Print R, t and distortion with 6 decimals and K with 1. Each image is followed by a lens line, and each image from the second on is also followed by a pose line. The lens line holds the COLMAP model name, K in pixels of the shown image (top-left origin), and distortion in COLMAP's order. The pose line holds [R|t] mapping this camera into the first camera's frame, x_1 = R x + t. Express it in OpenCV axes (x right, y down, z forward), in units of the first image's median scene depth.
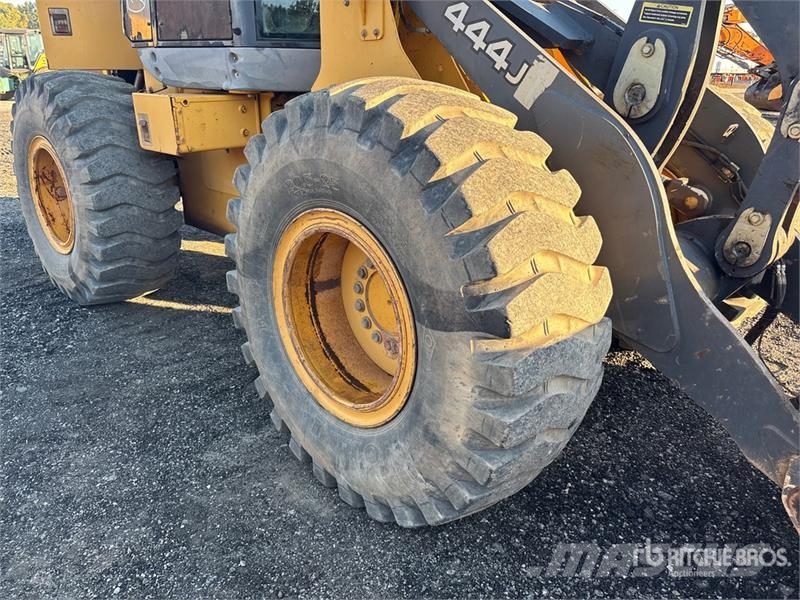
lens RADIAL K [[598.4, 0, 399.0], [0, 598.4, 302.8], [0, 0, 1]] dist [0.047052, -0.060086]
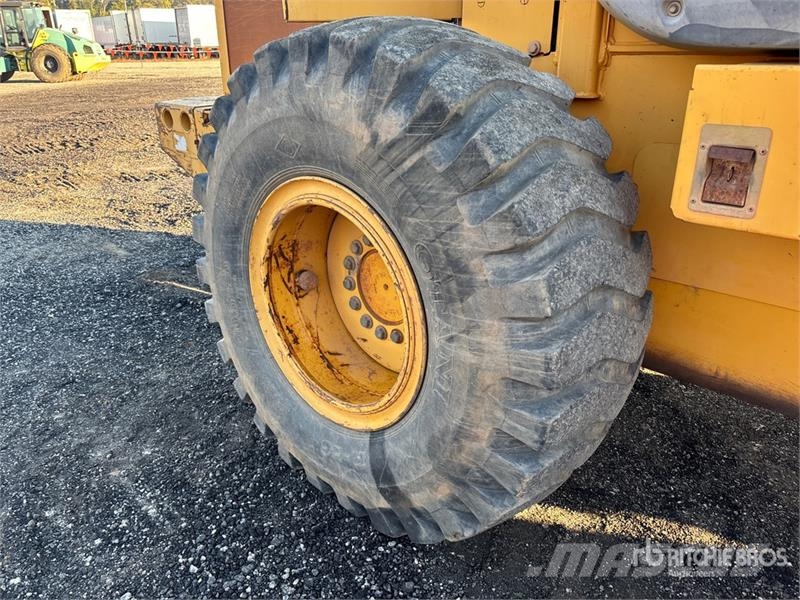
lens RADIAL K [[598.4, 0, 399.0], [0, 598.4, 302.8], [0, 0, 1]] dist [0.047052, -0.060086]
pose [[0.999657, -0.024694, 0.008740, -0.636516], [0.024317, 0.998868, 0.040886, -0.238939], [-0.009740, -0.040660, 0.999126, 0.671497]]
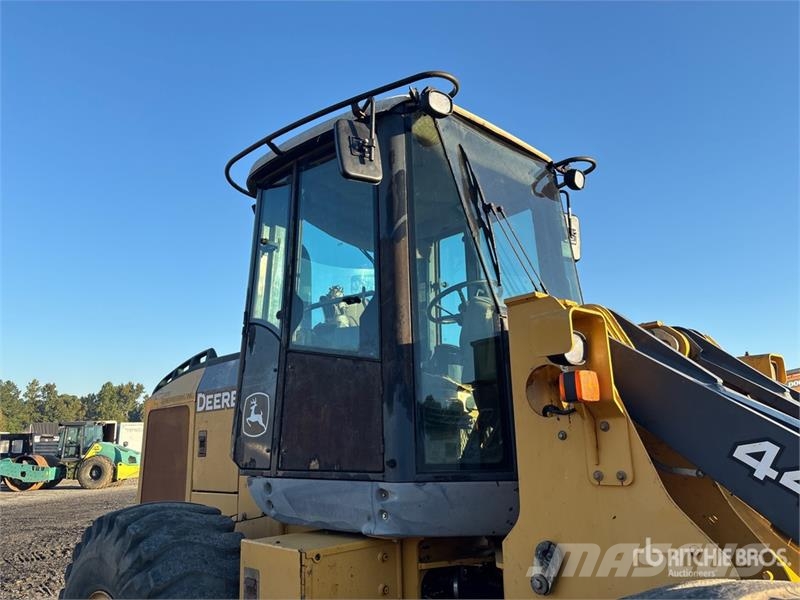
lens RADIAL K [[598.4, 0, 399.0], [0, 598.4, 302.8], [0, 0, 1]] dist [0.047052, -0.060086]
pose [[0.998706, -0.040204, -0.031135, -0.211684], [0.015844, 0.827835, -0.560748, -0.169061], [0.048319, 0.559529, 0.827401, 0.208157]]
